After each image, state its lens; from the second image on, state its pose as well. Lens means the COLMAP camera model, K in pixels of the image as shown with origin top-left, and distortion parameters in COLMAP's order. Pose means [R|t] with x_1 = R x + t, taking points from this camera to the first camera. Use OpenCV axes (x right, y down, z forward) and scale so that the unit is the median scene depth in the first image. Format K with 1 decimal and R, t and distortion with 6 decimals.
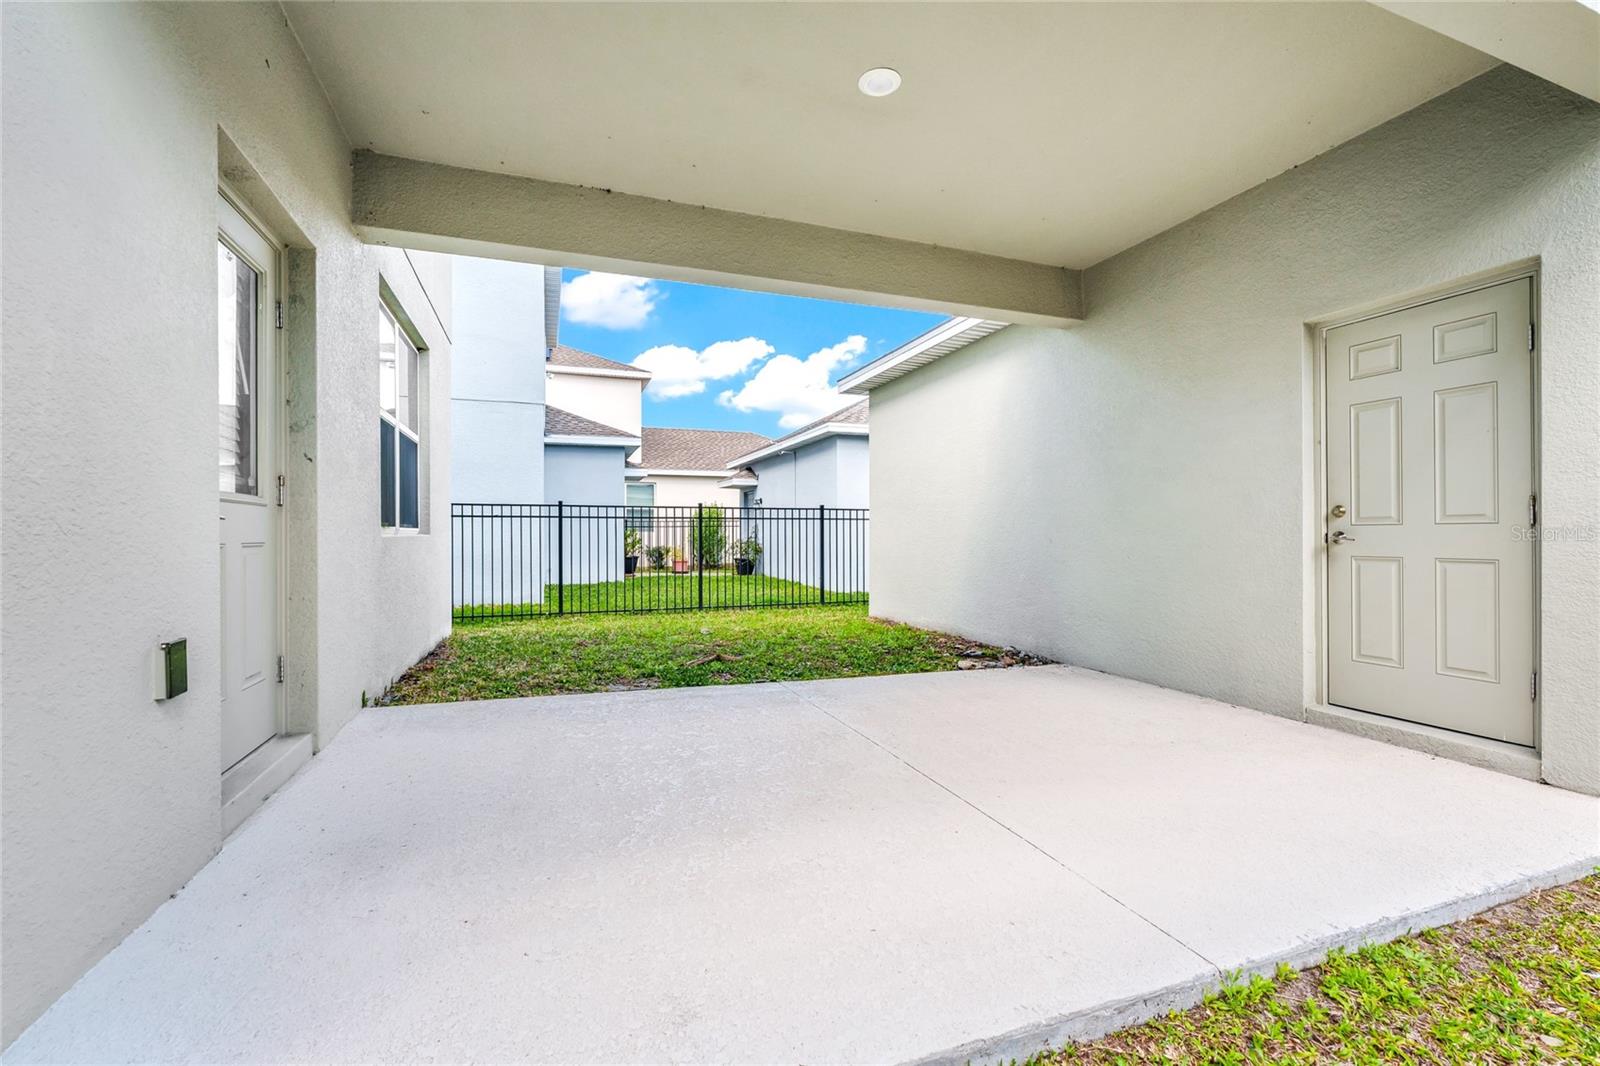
lens RADIAL K [[652.8, 0, 798.9], [0, 652.8, 534.4], [0, 0, 1]] dist [-0.000133, -0.000214]
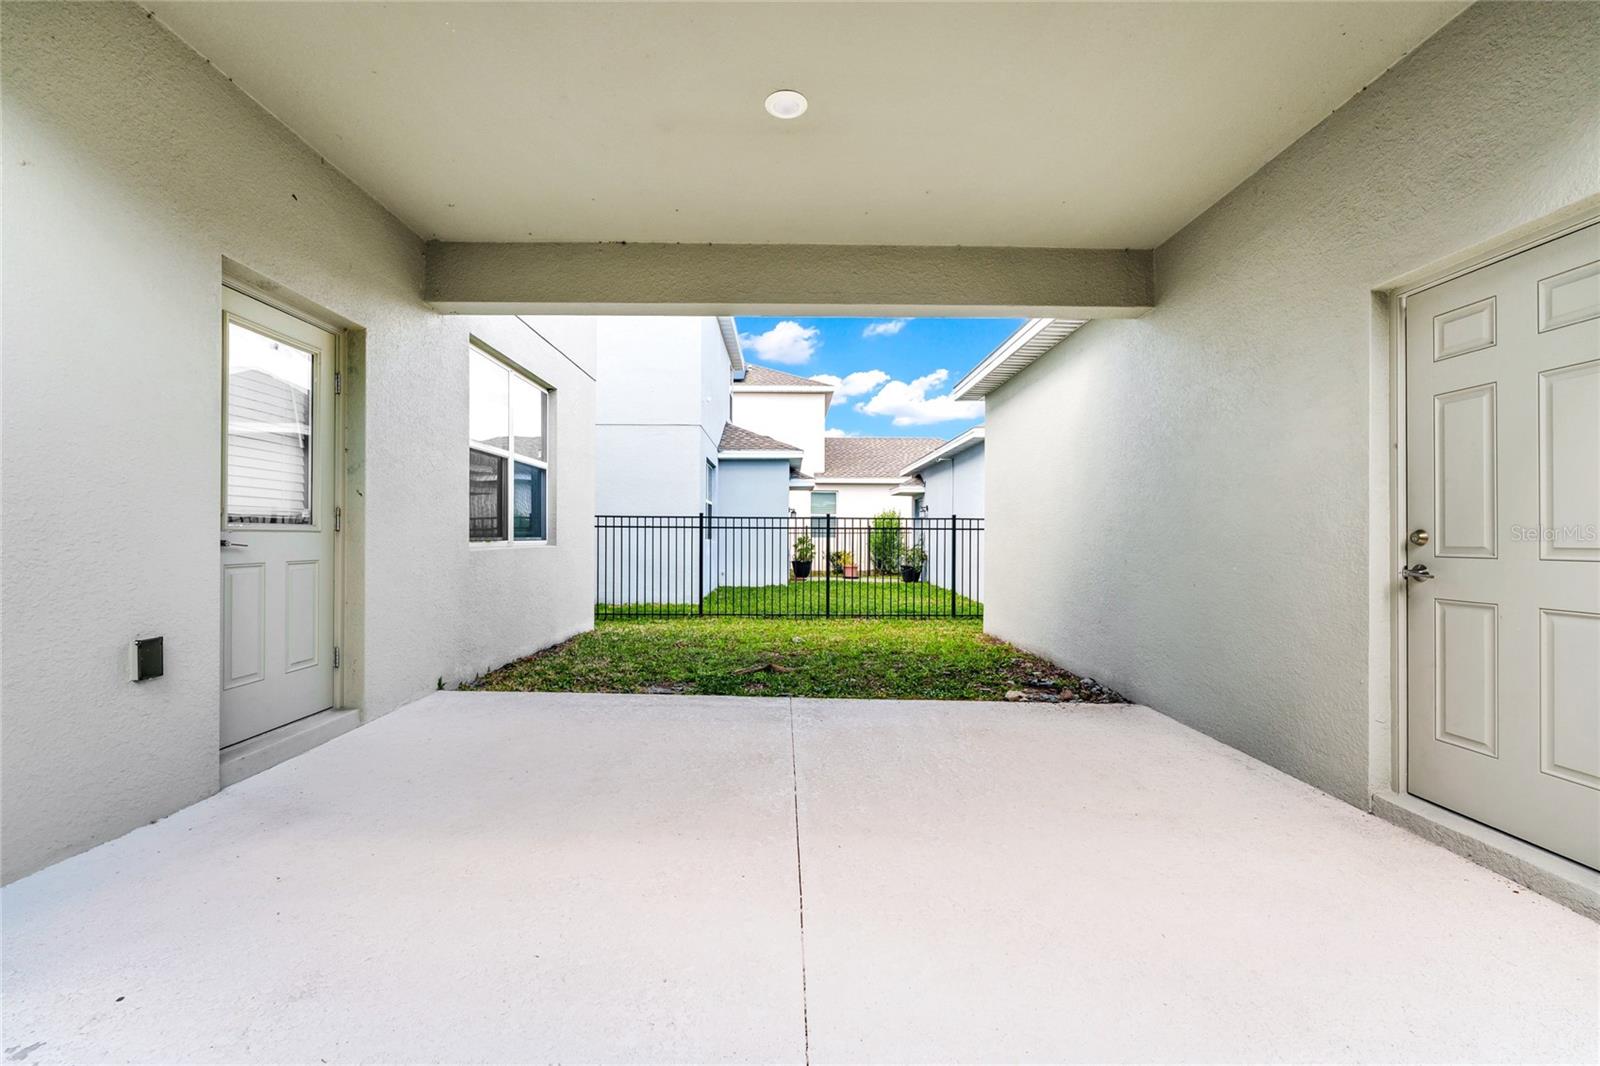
lens RADIAL K [[639.8, 0, 803.4], [0, 639.8, 536.0], [0, 0, 1]] dist [0.000398, -0.000027]
pose [[0.946773, 0.006155, -0.321843, 0.262878], [-0.007028, 0.999974, -0.001549, -0.020848], [0.321825, 0.003729, 0.946792, 0.051740]]
